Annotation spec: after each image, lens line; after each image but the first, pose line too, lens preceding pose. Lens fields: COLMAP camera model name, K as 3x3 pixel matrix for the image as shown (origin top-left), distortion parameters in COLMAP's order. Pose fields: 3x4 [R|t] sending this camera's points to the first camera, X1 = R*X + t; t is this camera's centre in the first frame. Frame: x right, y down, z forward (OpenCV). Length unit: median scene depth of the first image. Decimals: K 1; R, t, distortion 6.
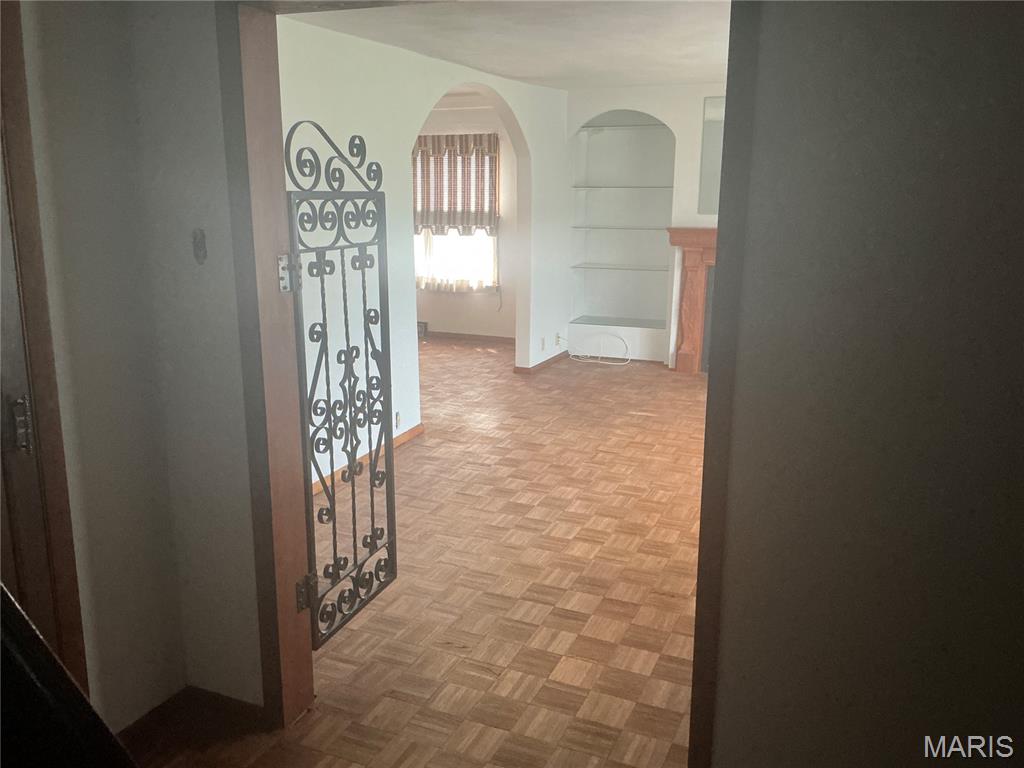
lens RADIAL K [[854.1, 0, 510.0], [0, 854.1, 382.1], [0, 0, 1]] dist [0.006252, -0.011778]
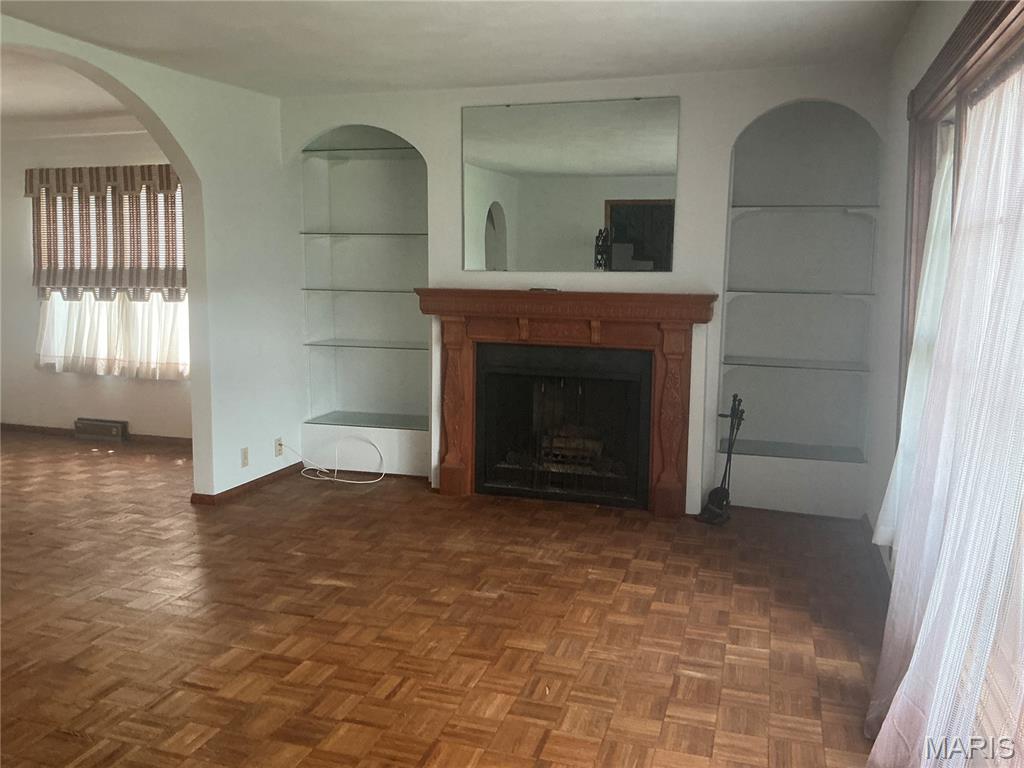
lens RADIAL K [[854.1, 0, 513.7], [0, 854.1, 385.0], [0, 0, 1]] dist [0.006252, -0.011778]
pose [[0.994287, -0.009954, 0.106279, 0.171195], [0.018684, 0.996501, -0.081471, -0.040274], [-0.105096, 0.082992, 0.990993, 0.282038]]
